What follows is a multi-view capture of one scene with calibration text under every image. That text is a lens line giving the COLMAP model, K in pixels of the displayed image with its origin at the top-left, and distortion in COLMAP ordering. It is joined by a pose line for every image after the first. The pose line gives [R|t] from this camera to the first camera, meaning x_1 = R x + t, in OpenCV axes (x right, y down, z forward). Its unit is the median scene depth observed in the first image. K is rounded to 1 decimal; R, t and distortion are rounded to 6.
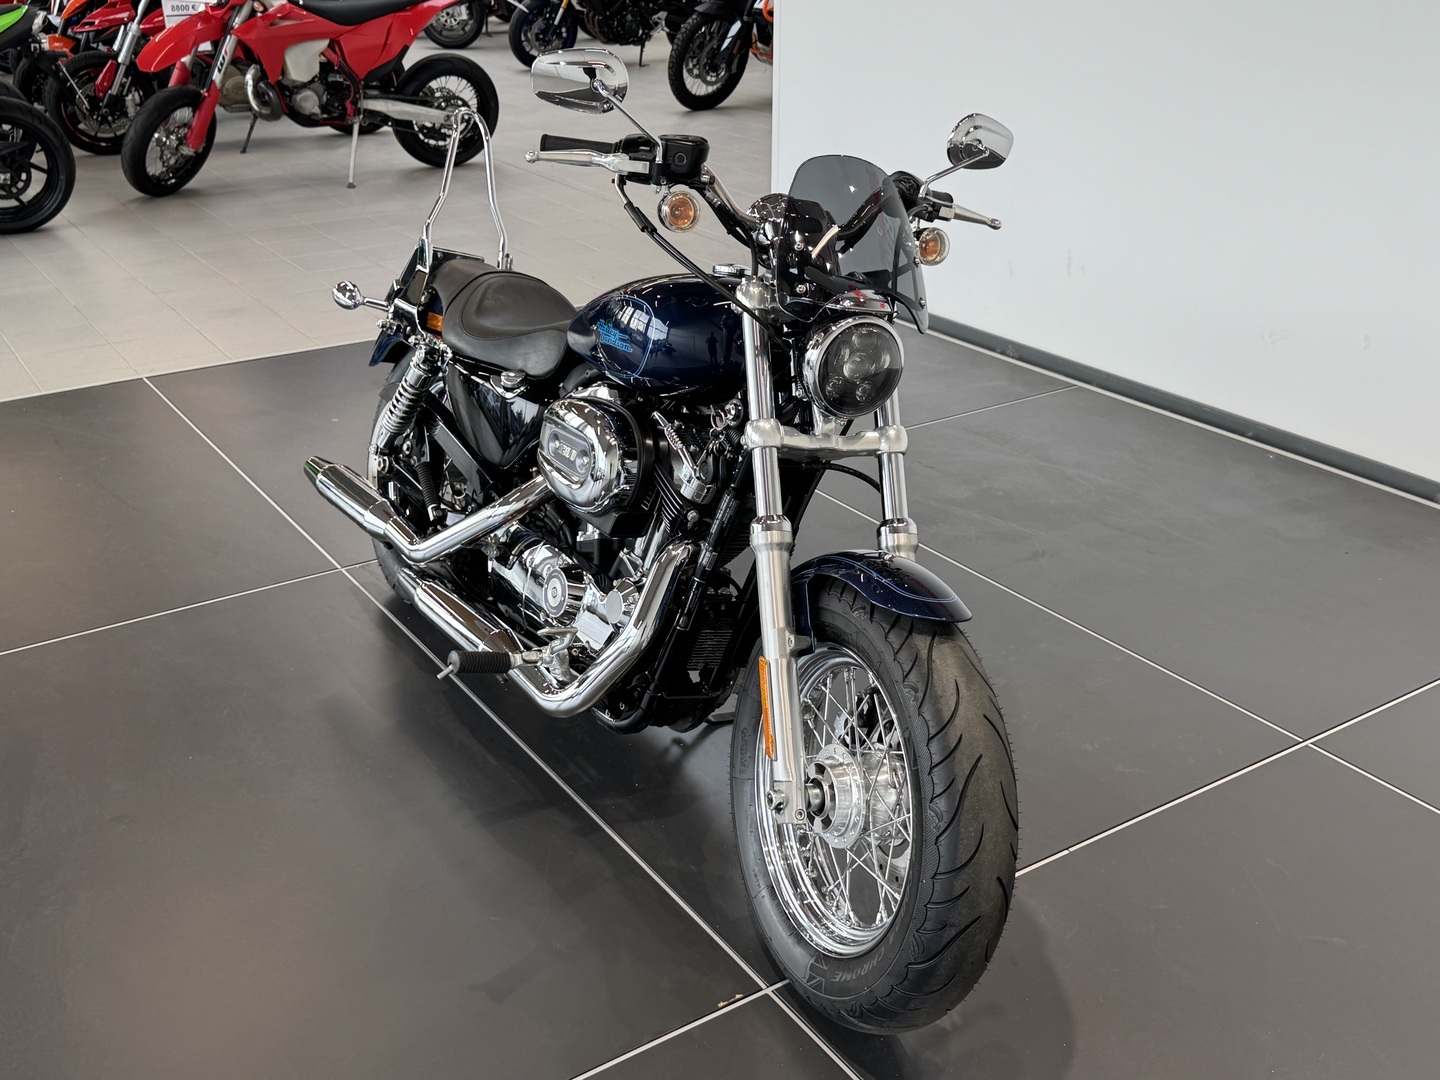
lens RADIAL K [[1510.2, 0, 720.0], [0, 1510.2, 540.0], [0, 0, 1]] dist [-0.000334, -0.000294]
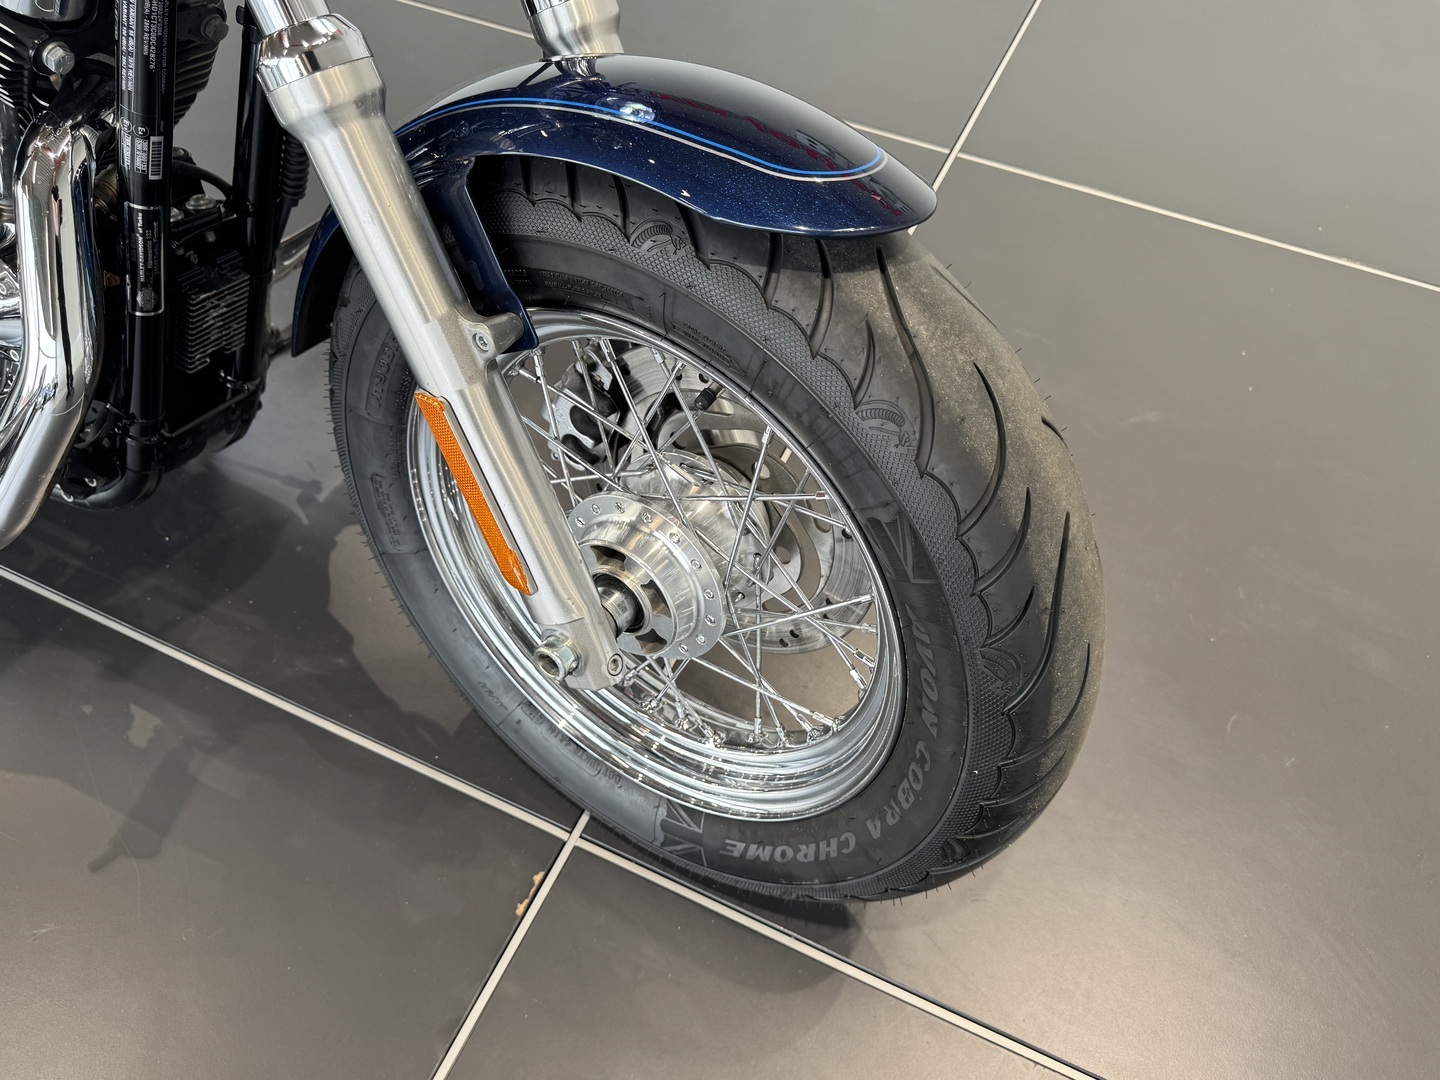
lens RADIAL K [[1063.5, 0, 719.5], [0, 1063.5, 506.2], [0, 0, 1]] dist [-0.003214, -0.005168]
pose [[0.843365, -0.400105, 0.358680, -0.020619], [0.179862, 0.839202, 0.513215, -0.032665], [-0.506345, -0.368314, 0.779718, 0.709363]]
